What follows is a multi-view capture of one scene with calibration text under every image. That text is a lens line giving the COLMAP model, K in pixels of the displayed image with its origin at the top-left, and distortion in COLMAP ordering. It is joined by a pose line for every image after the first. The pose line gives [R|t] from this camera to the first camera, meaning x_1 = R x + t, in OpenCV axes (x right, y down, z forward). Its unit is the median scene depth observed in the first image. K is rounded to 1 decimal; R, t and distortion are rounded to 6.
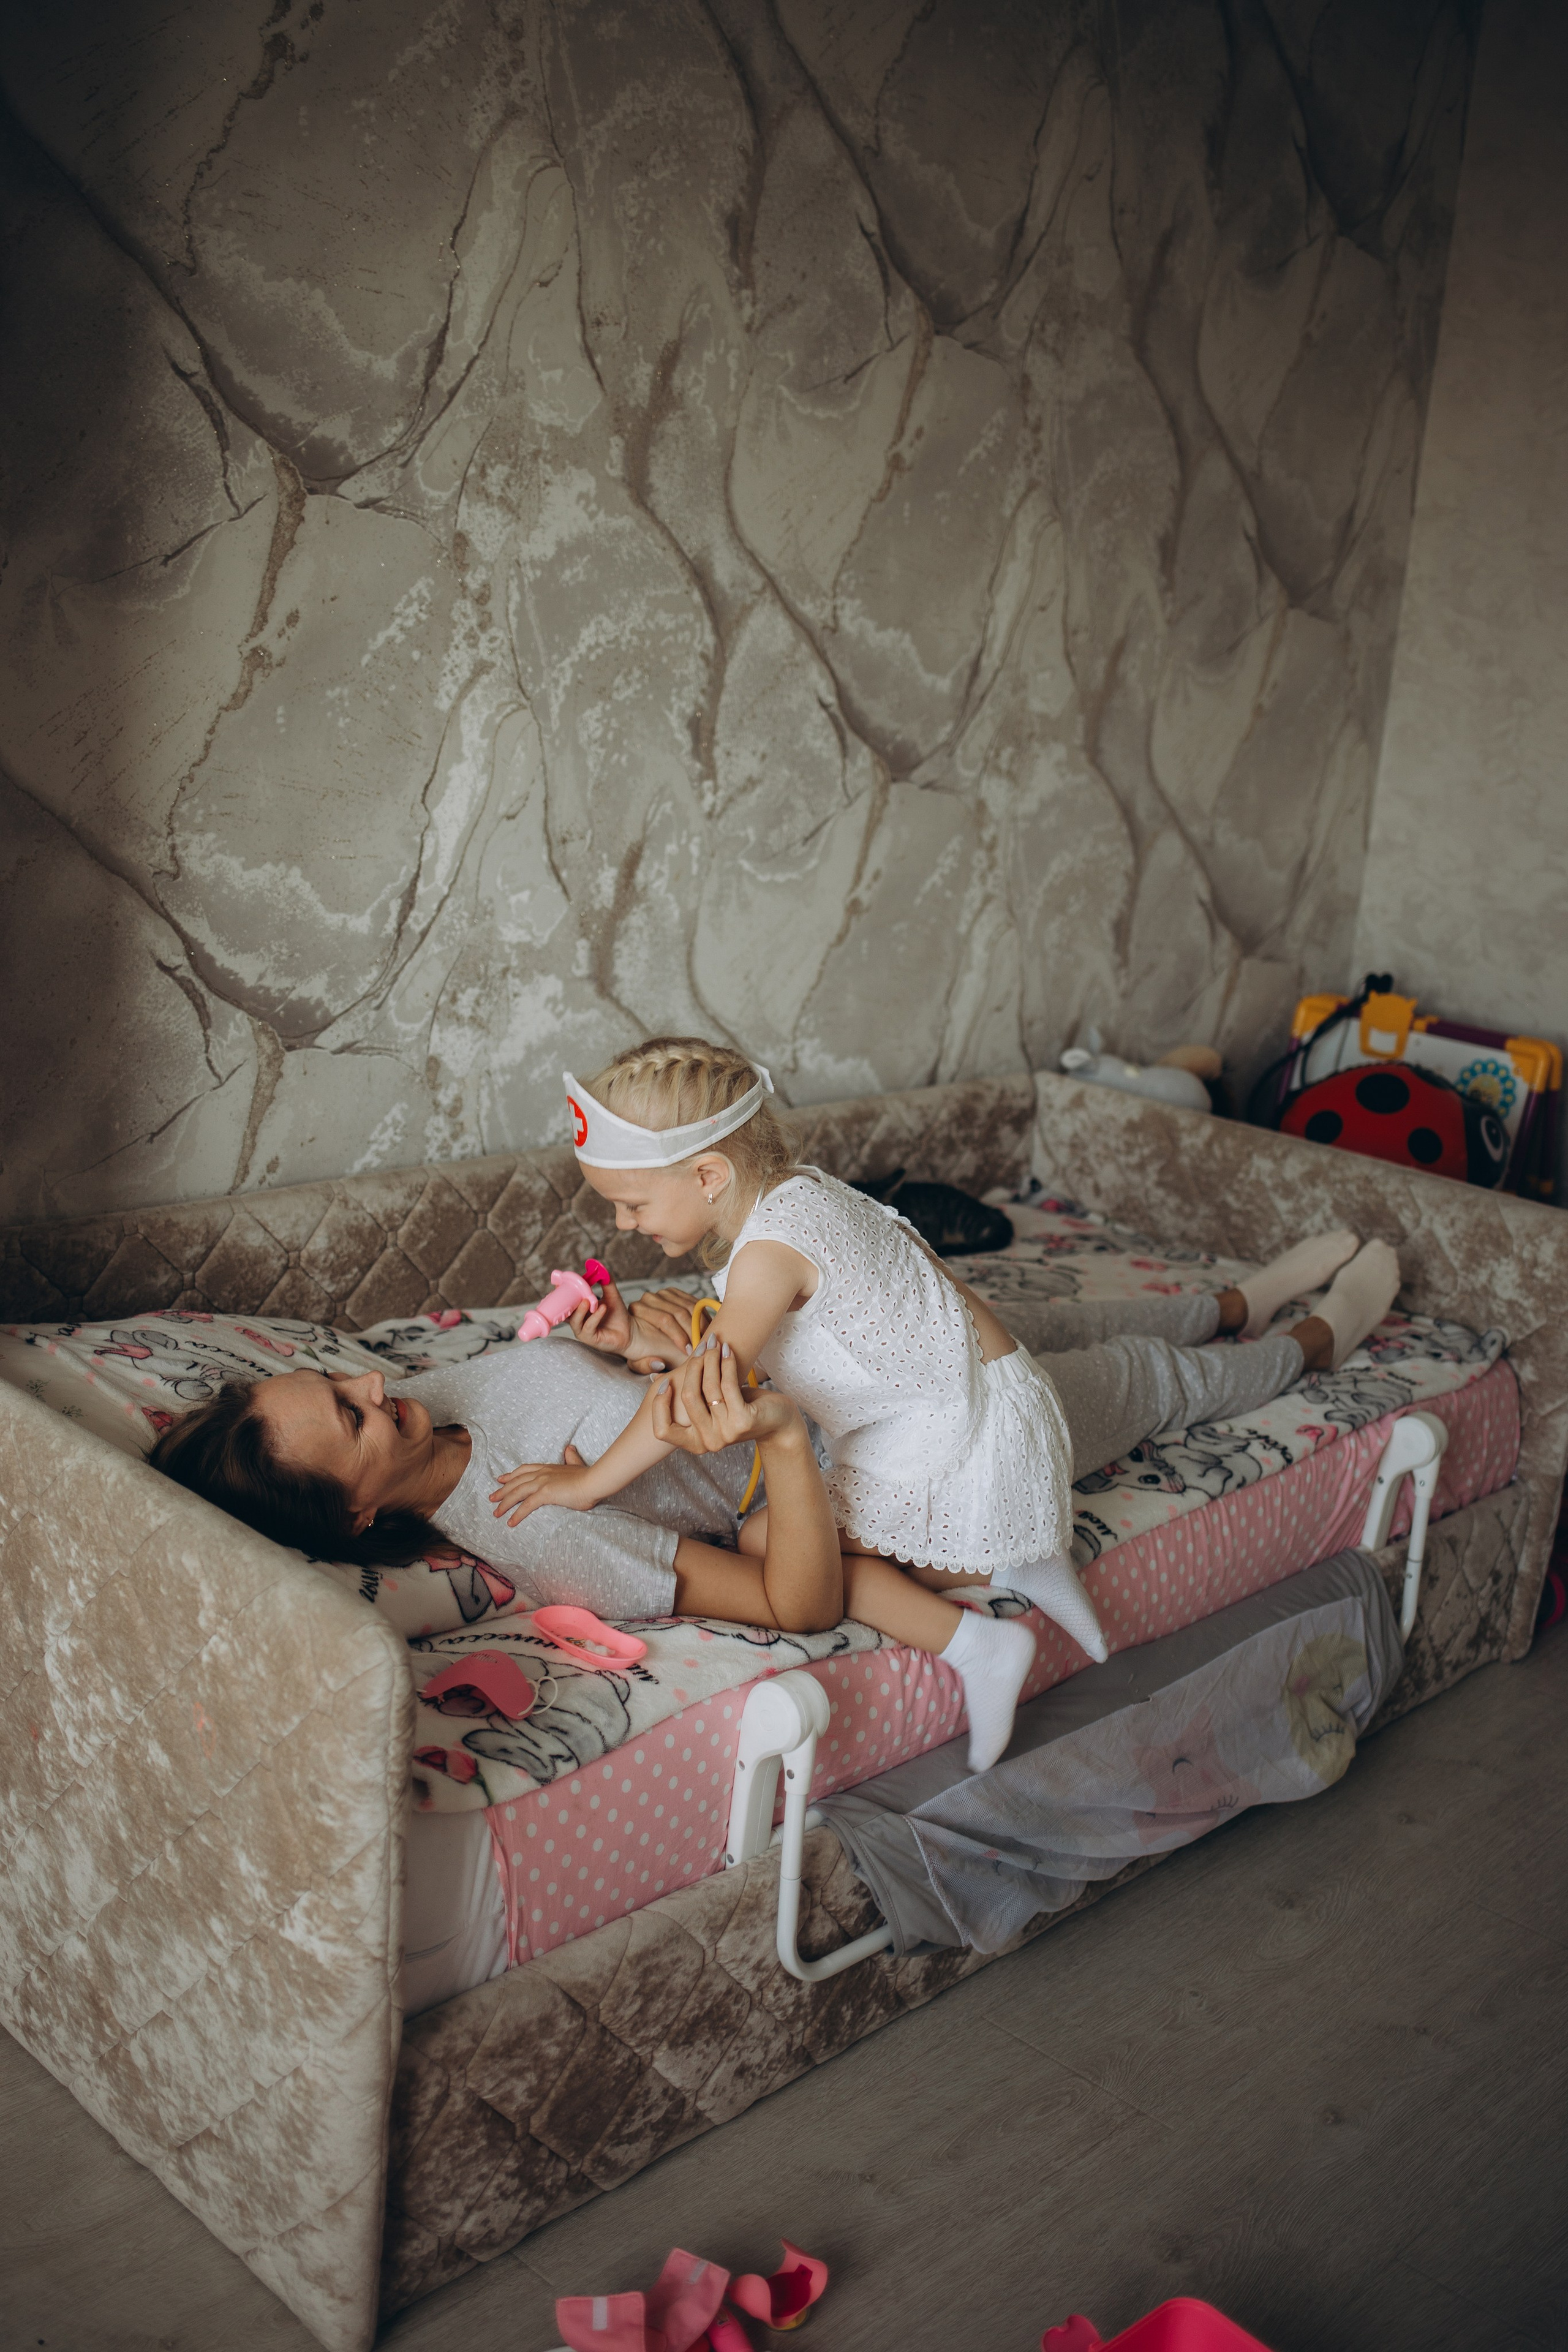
lens RADIAL K [[2239.8, 0, 691.3], [0, 2239.8, 1267.4], [0, 0, 1]] dist [-0.058619, 0.042546]
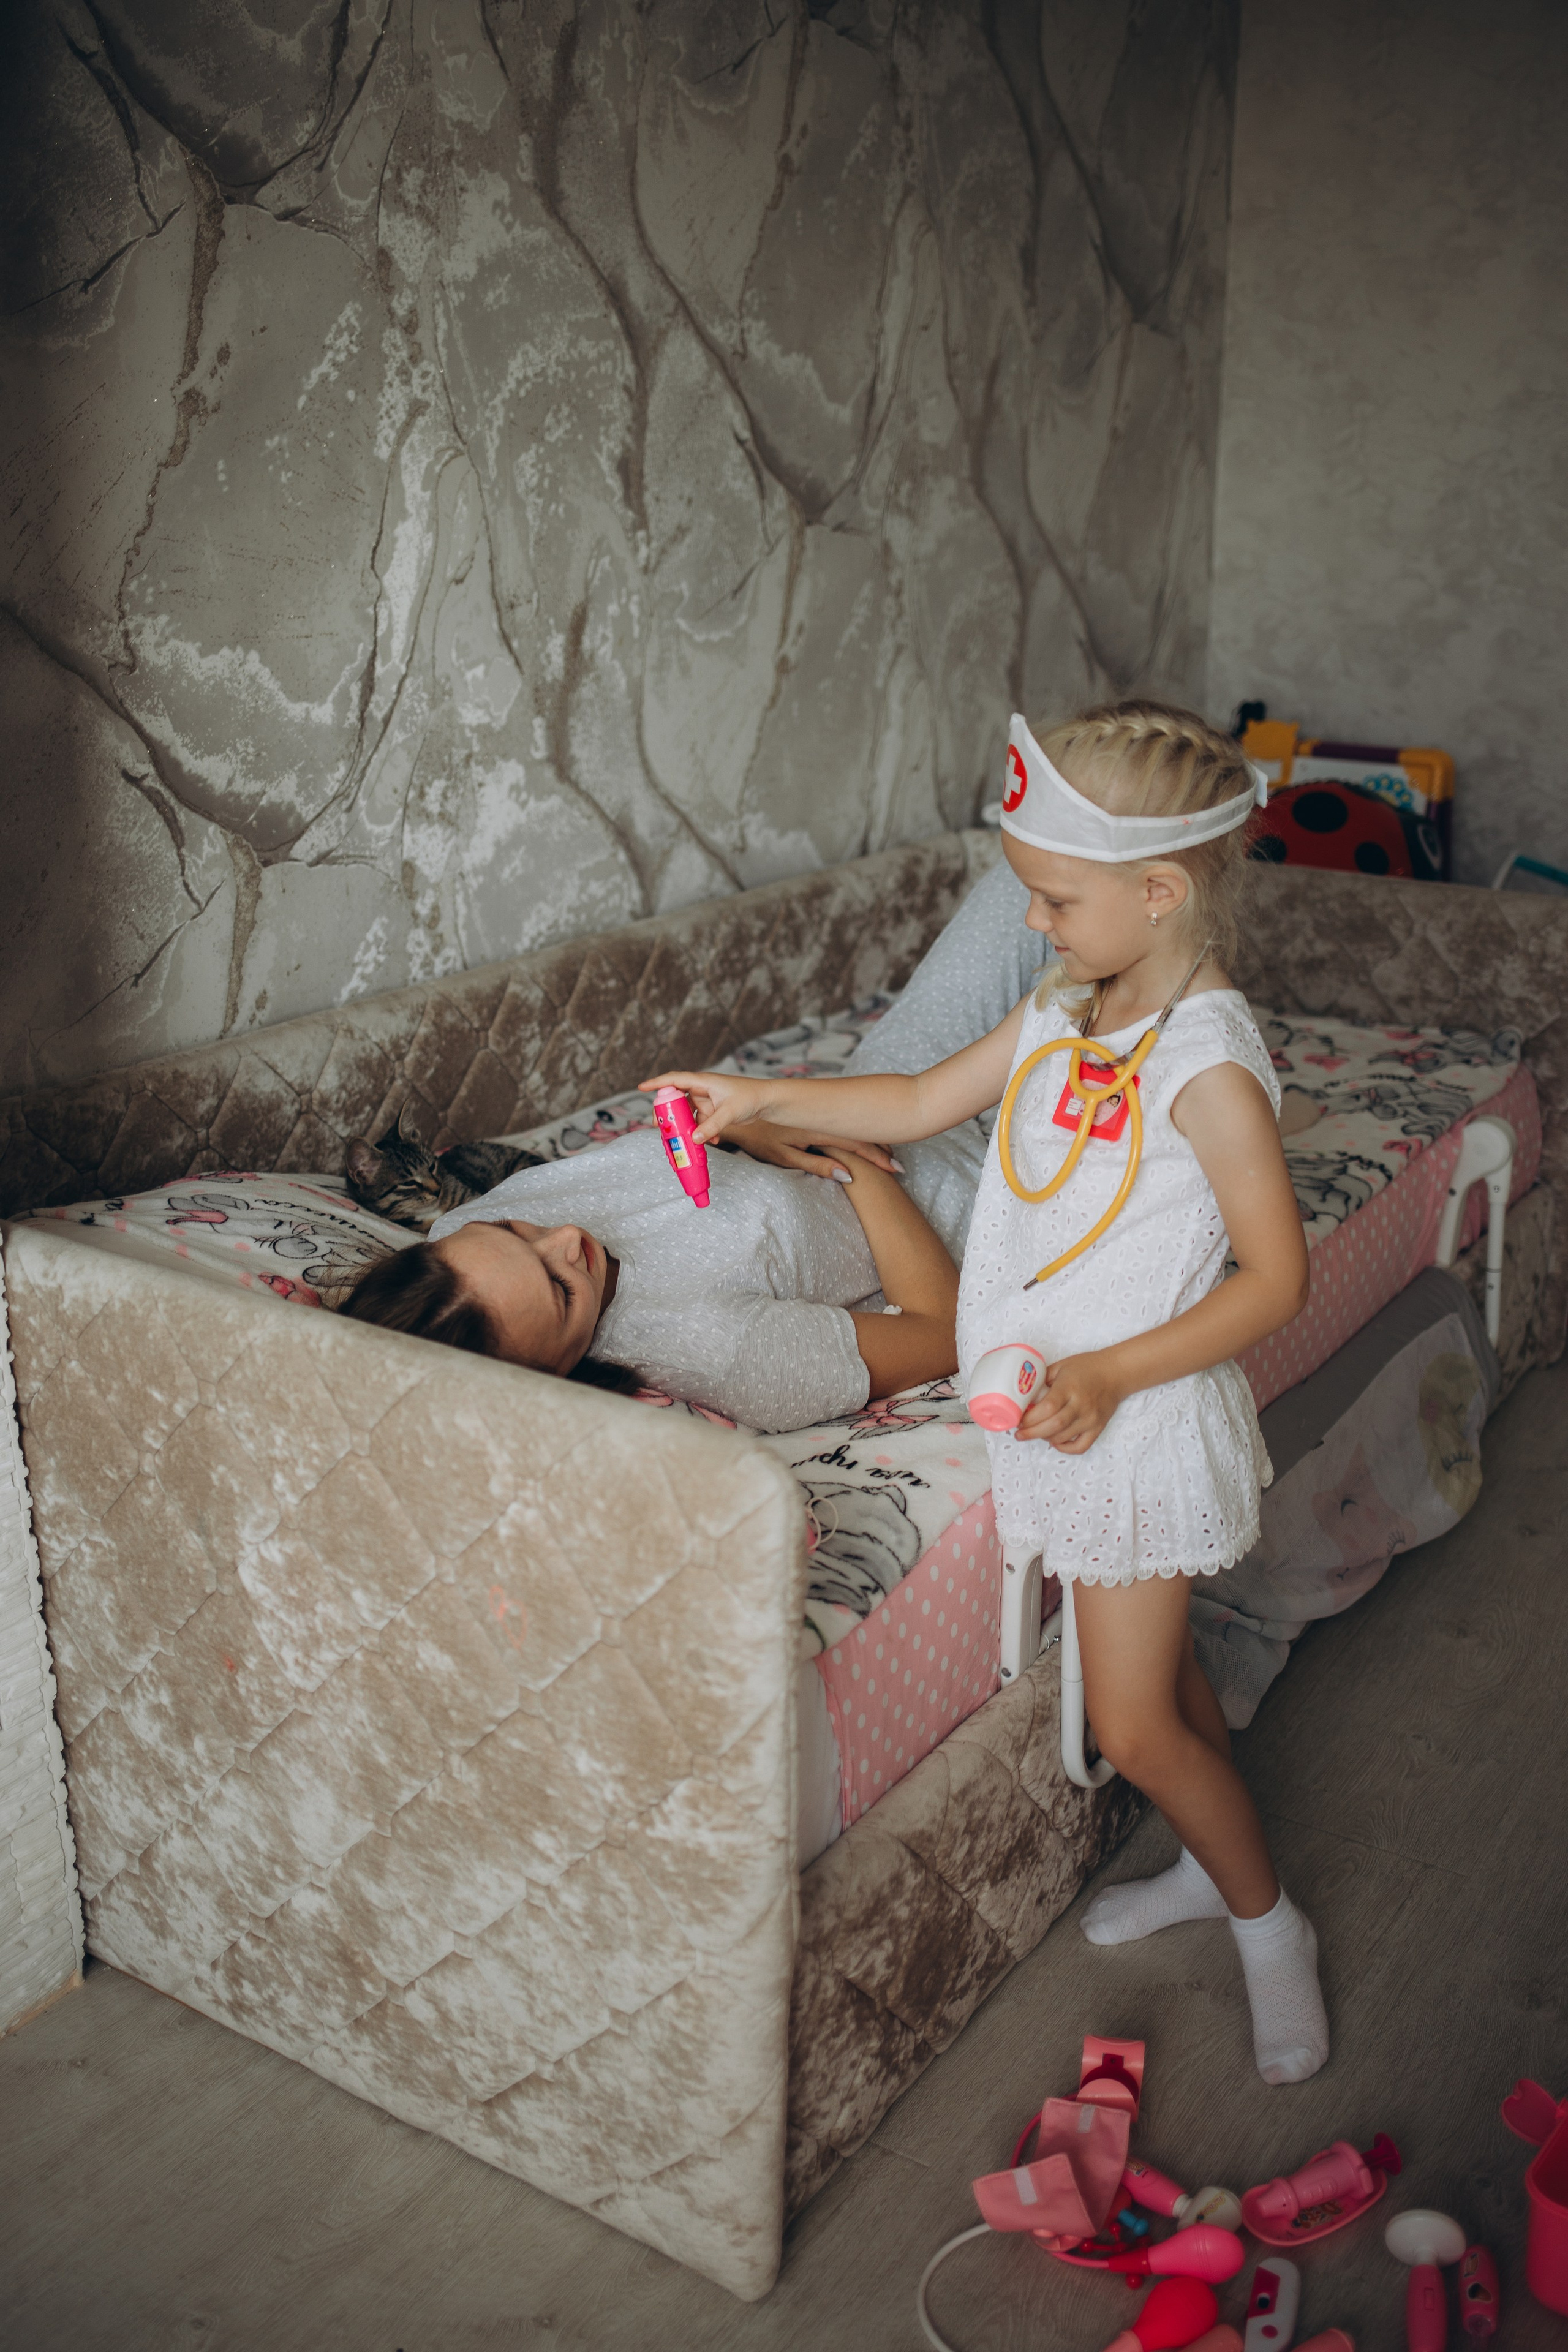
lens RADIAL K [[2239.8, 0, 691.3], [0, 2239.8, 1267.4], [0, 0, 1]] dist [-0.058619, 0.042546]
pose [[0.977802, -0.138910, 0.156865, -0.175777], [0.129018, 0.989052, 0.071623, 0.016851], [-0.165097, -0.049795, 0.985020, 0.107566]]
